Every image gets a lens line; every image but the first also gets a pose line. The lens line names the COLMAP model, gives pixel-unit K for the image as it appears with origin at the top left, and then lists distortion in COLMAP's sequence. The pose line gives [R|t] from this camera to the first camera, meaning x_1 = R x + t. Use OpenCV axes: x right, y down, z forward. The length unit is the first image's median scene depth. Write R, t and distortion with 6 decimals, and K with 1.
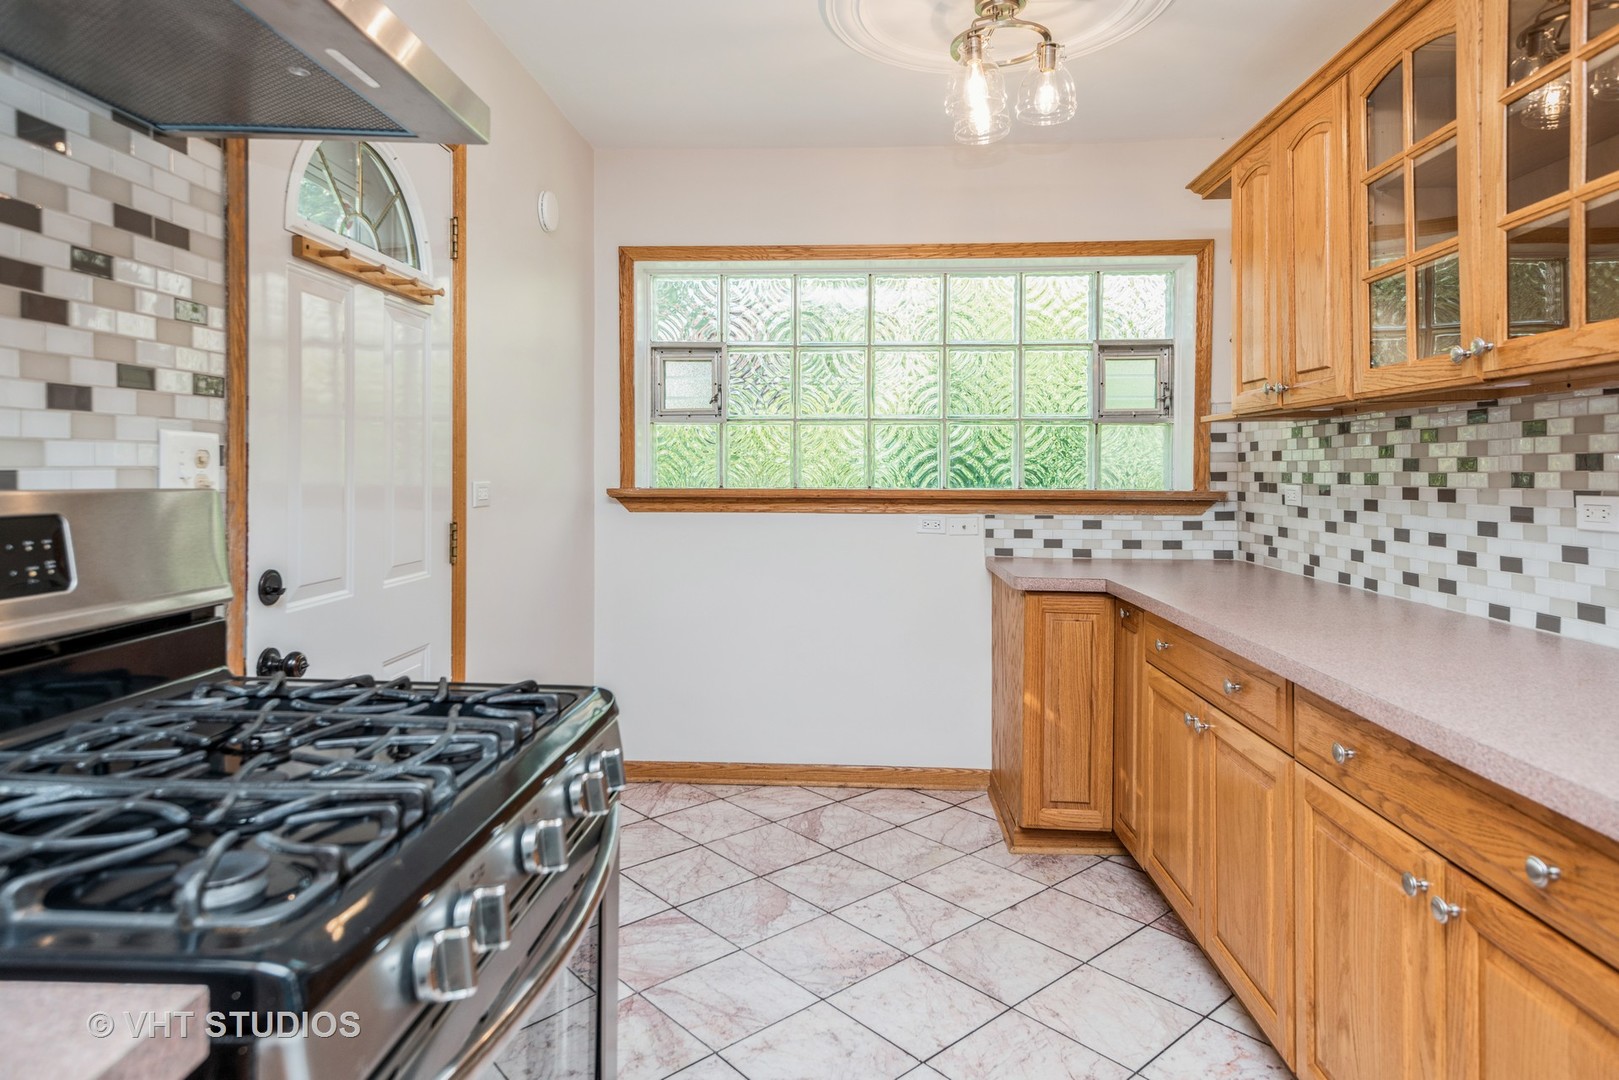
lens RADIAL K [[924.0, 0, 814.5], [0, 924.0, 540.6], [0, 0, 1]] dist [0.042043, -0.018631]
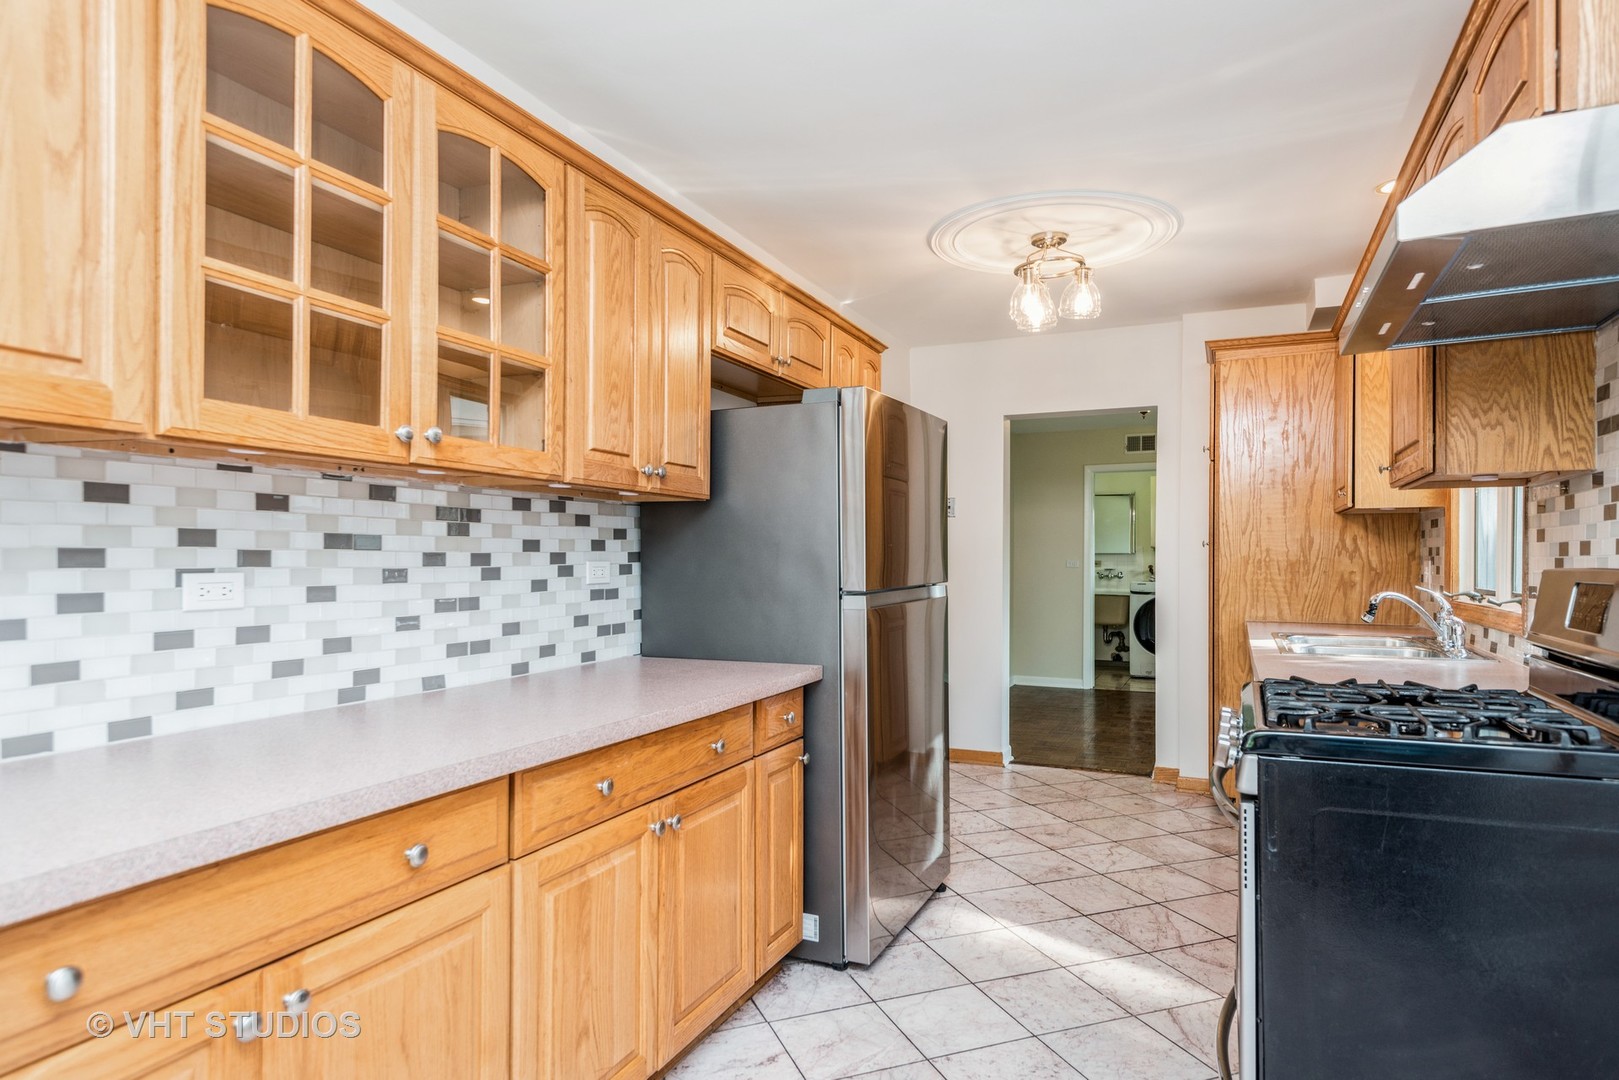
lens RADIAL K [[924.0, 0, 812.3], [0, 924.0, 542.6], [0, 0, 1]] dist [0.042043, -0.018631]
pose [[-0.930474, -0.014824, 0.366057, -0.082908], [0.010101, 0.997763, 0.066081, -0.129370], [-0.366218, 0.065185, -0.928243, 1.589878]]
